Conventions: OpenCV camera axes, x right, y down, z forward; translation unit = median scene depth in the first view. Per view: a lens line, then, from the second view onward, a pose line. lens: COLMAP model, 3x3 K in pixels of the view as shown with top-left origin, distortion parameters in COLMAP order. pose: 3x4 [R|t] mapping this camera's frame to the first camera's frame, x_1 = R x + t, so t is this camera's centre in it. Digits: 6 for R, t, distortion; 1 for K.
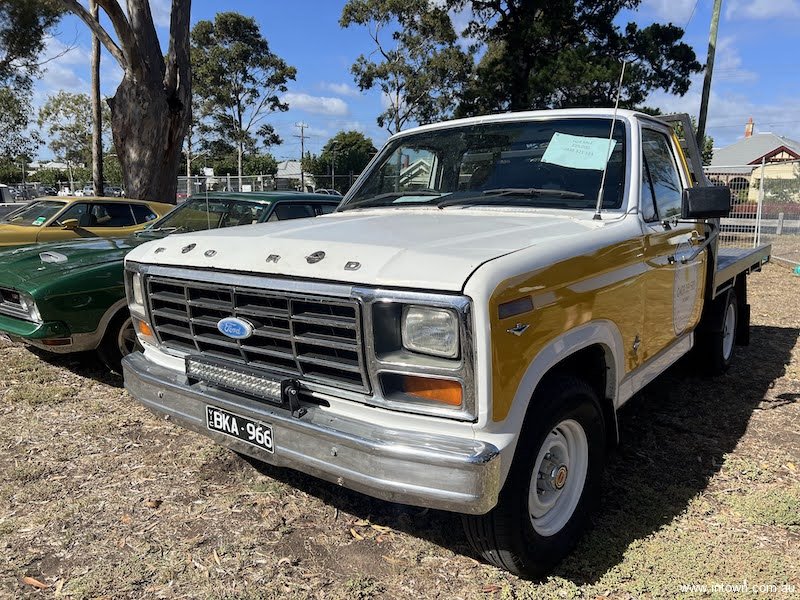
lens RADIAL K [[626.1, 0, 400.0], [0, 626.1, 300.0], [0, 0, 1]] dist [0.005175, -0.001193]
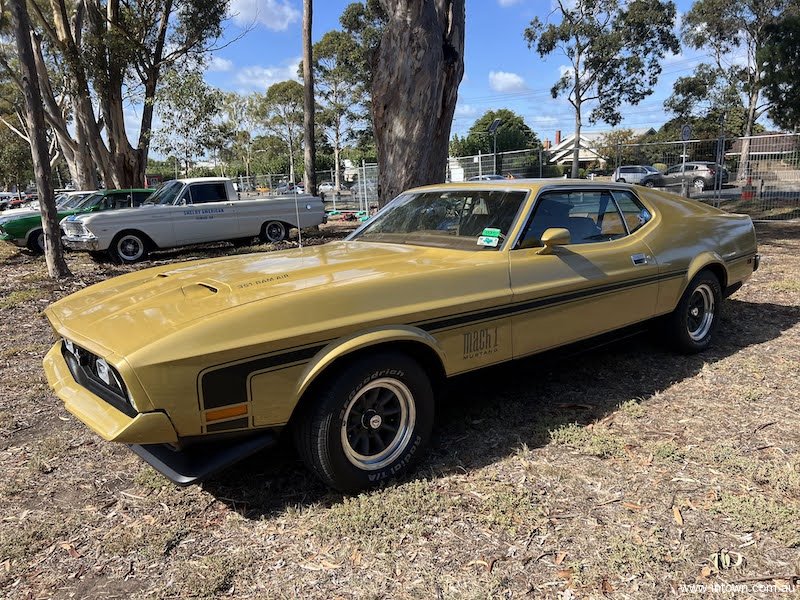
lens RADIAL K [[626.1, 0, 400.0], [0, 626.1, 300.0], [0, 0, 1]] dist [0.005175, -0.001193]
pose [[0.980988, -0.015702, -0.193430, -0.089790], [0.020133, 0.999578, 0.020961, -0.014949], [0.193020, -0.024457, 0.980890, 0.089621]]
